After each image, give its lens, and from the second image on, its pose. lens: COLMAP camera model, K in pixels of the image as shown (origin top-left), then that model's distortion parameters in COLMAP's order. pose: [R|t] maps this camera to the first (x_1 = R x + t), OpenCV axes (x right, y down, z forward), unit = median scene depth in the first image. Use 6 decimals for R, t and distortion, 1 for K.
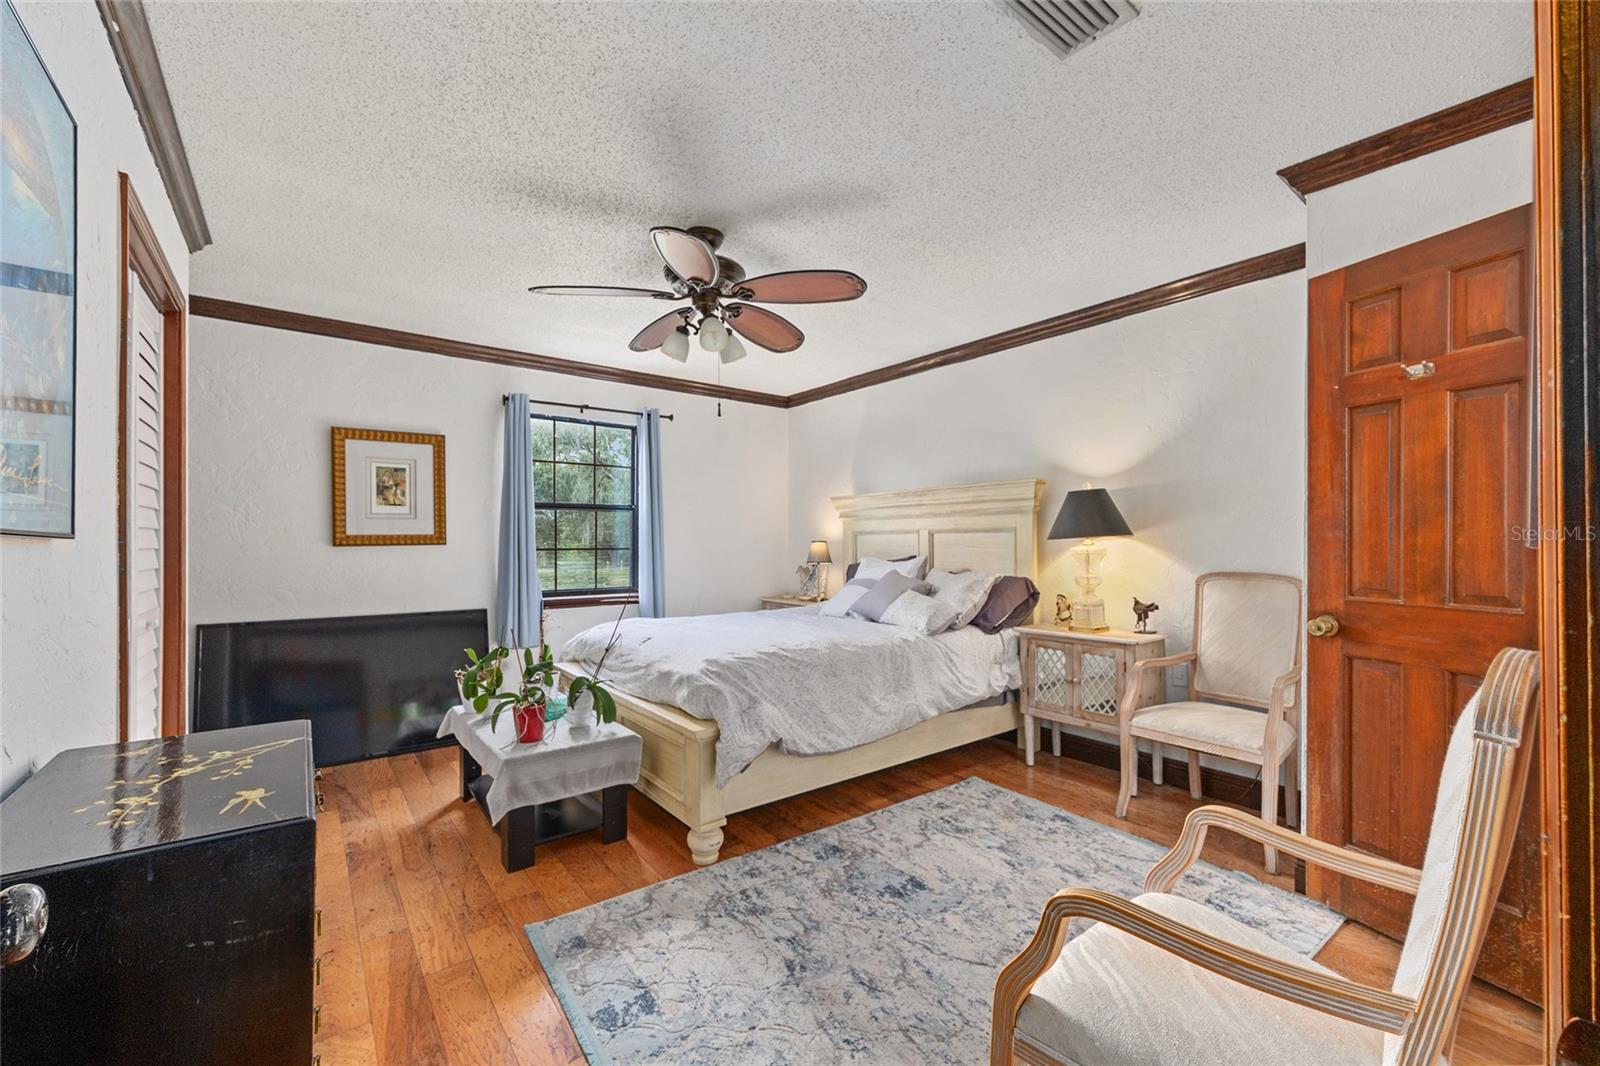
lens RADIAL K [[642.5, 0, 804.6], [0, 642.5, 542.3], [0, 0, 1]] dist [-0.003167, 0.001413]
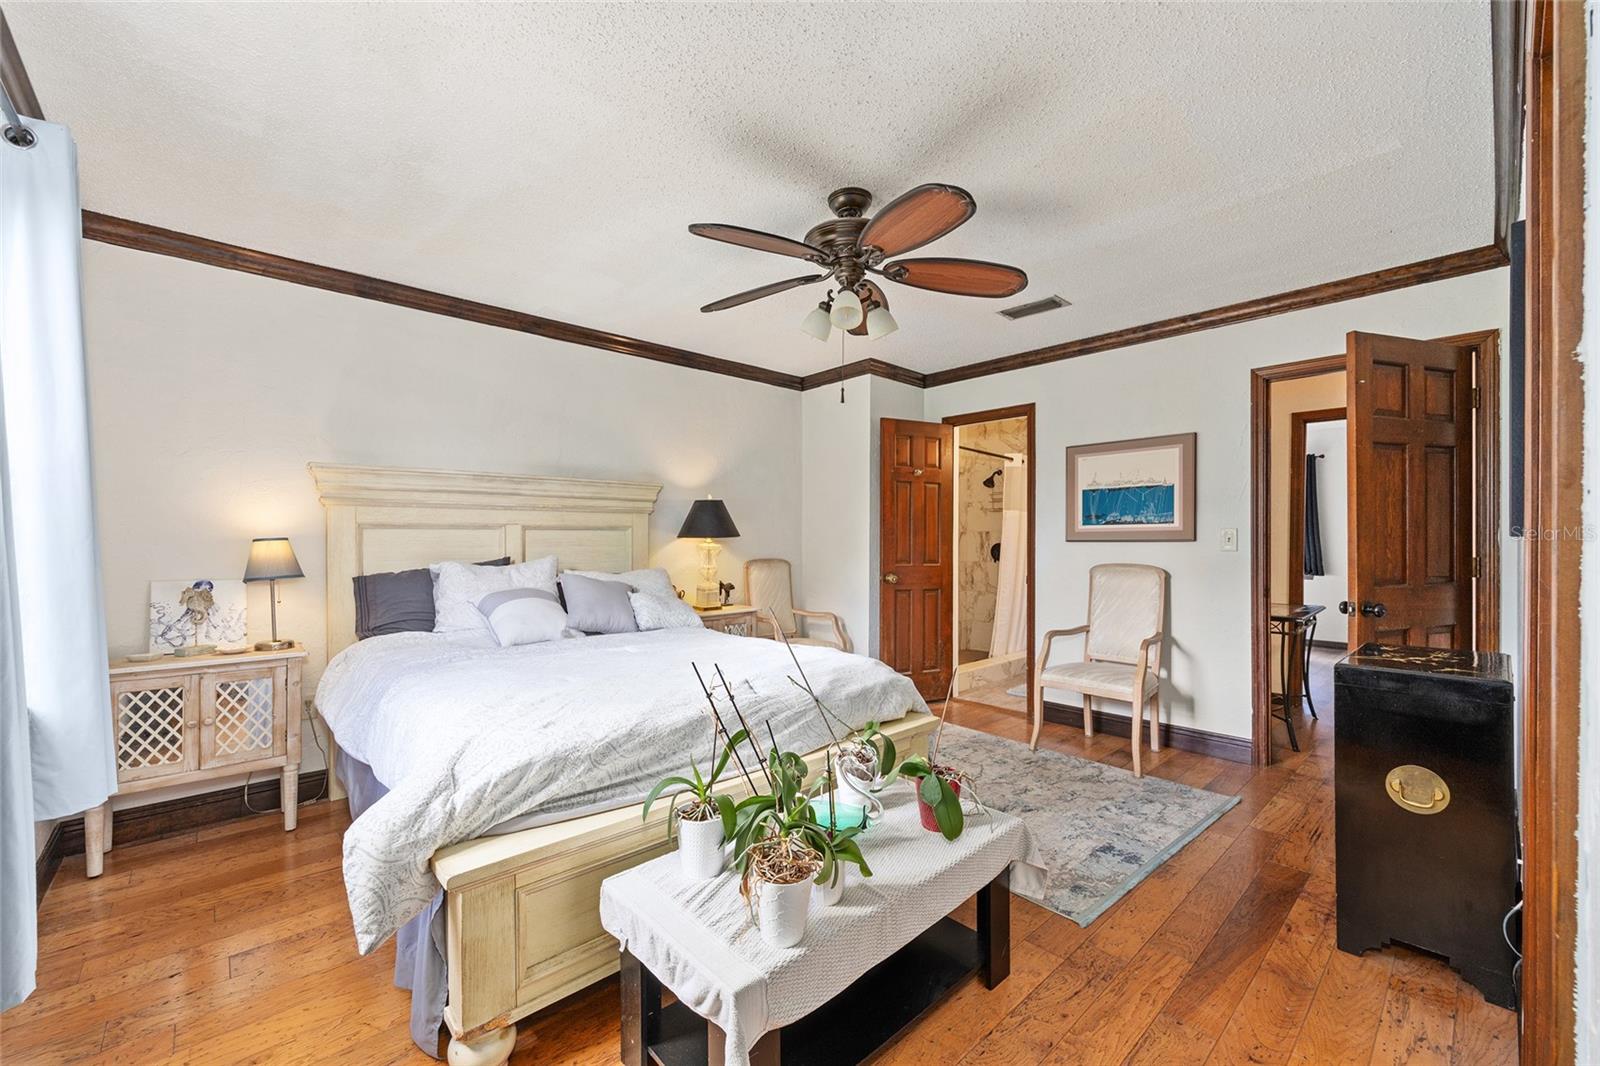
lens RADIAL K [[642.5, 0, 806.5], [0, 642.5, 541.4], [0, 0, 1]] dist [-0.003167, 0.001413]
pose [[-0.092210, -0.006273, 0.995720, -0.727090], [-0.000341, 0.999980, 0.006269, -0.005190], [-0.995740, 0.000239, -0.092210, 0.797961]]
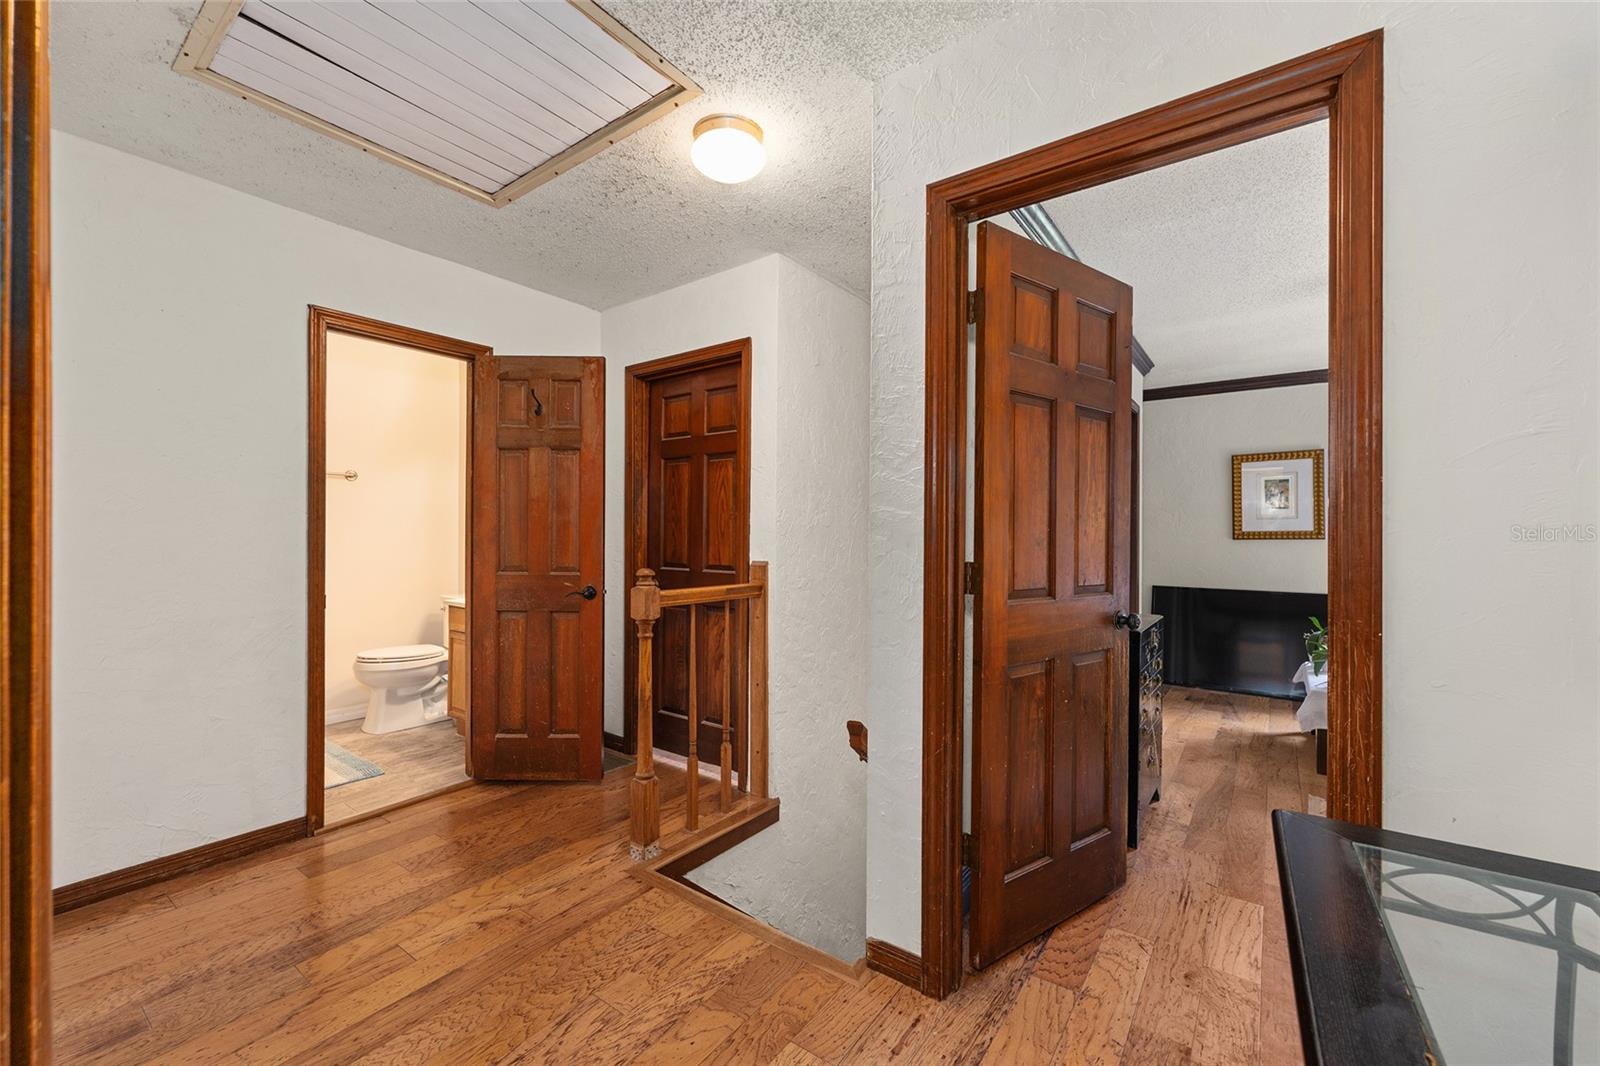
lens RADIAL K [[642.5, 0, 797.3], [0, 642.5, 536.0], [0, 0, 1]] dist [-0.003167, 0.001413]
pose [[0.261494, 0.002278, -0.965202, 0.359900], [-0.005591, 0.999984, 0.000846, 0.002218], [0.965189, 0.005175, 0.261503, -0.281044]]
